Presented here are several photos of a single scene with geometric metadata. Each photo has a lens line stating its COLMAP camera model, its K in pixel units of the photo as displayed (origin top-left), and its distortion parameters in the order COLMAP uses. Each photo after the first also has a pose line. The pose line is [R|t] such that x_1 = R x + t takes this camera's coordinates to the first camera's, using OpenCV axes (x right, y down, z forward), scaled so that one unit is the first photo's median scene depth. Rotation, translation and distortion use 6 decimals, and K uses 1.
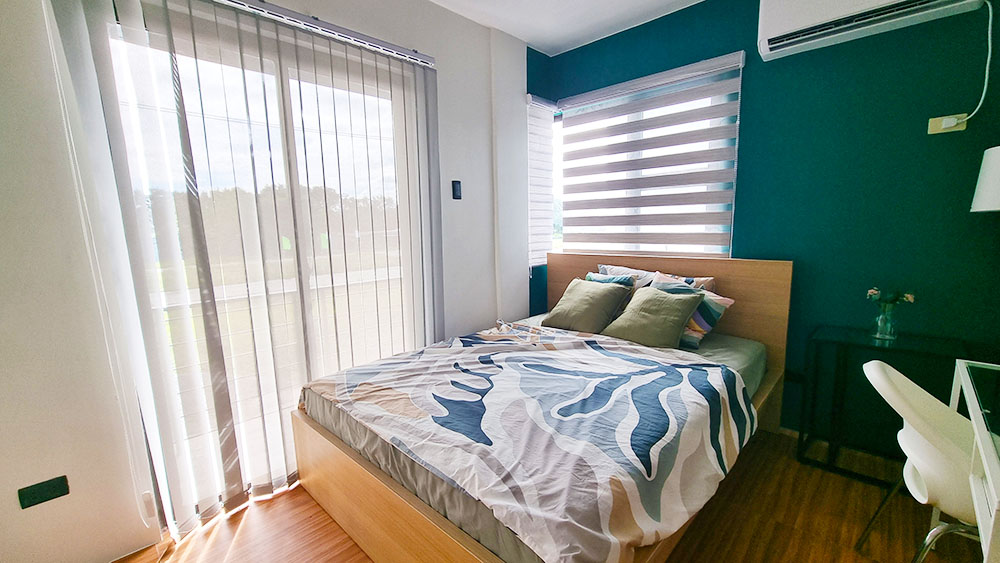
lens RADIAL K [[413.1, 0, 495.5], [0, 413.1, 287.8], [0, 0, 1]] dist [-0.001230, -0.000189]
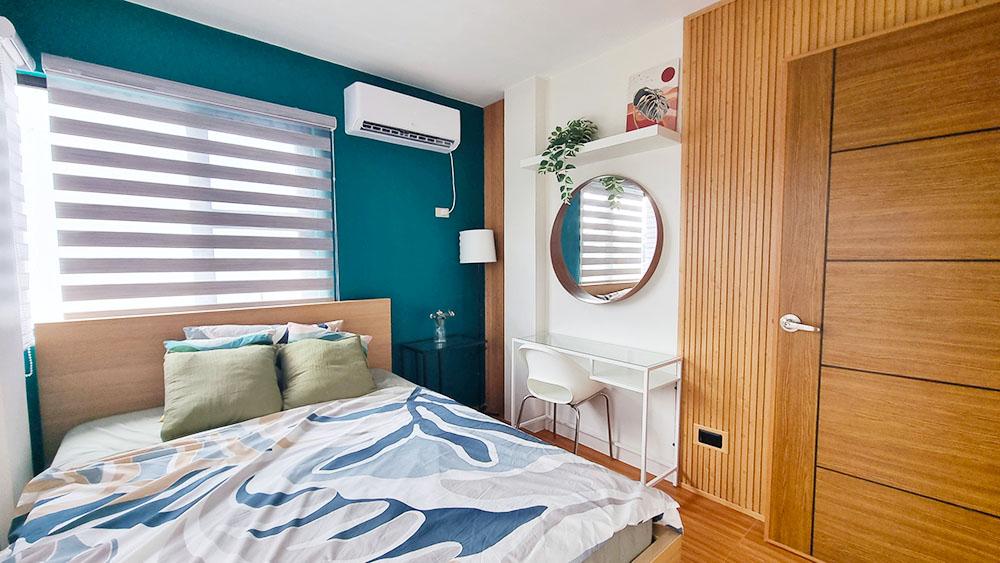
lens RADIAL K [[413.1, 0, 500.5], [0, 413.1, 288.3], [0, 0, 1]] dist [-0.001230, -0.000189]
pose [[0.082577, -0.043848, 0.995620, -0.552849], [0.153369, 0.987689, 0.030778, -0.086074], [-0.984713, 0.150156, 0.088286, 0.572074]]
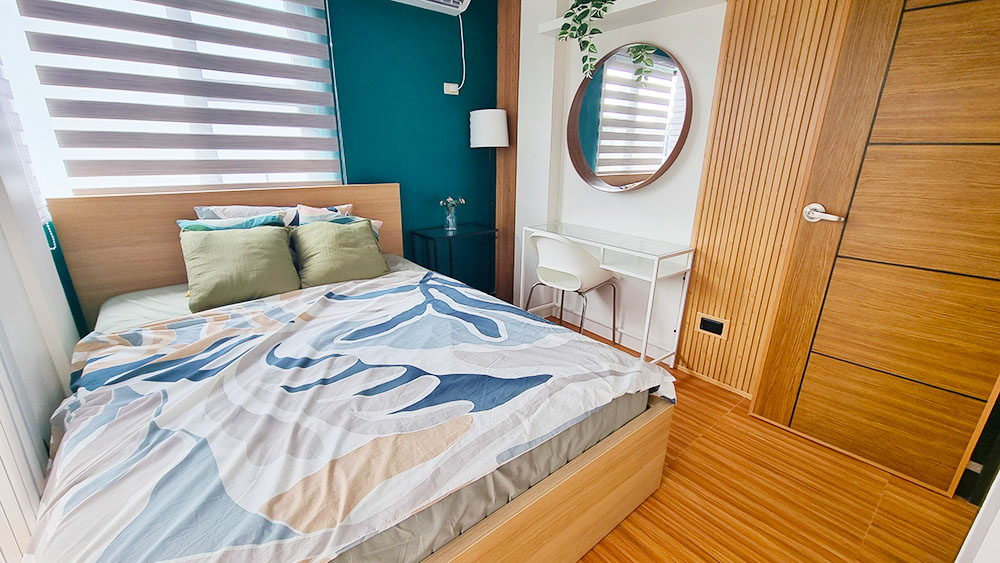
lens RADIAL K [[413.1, 0, 500.2], [0, 413.1, 289.0], [0, 0, 1]] dist [-0.001230, -0.000189]
pose [[0.109513, -0.289483, 0.950898, -0.549082], [0.136522, 0.951966, 0.274086, -0.063215], [-0.984565, 0.099802, 0.143773, 0.579309]]
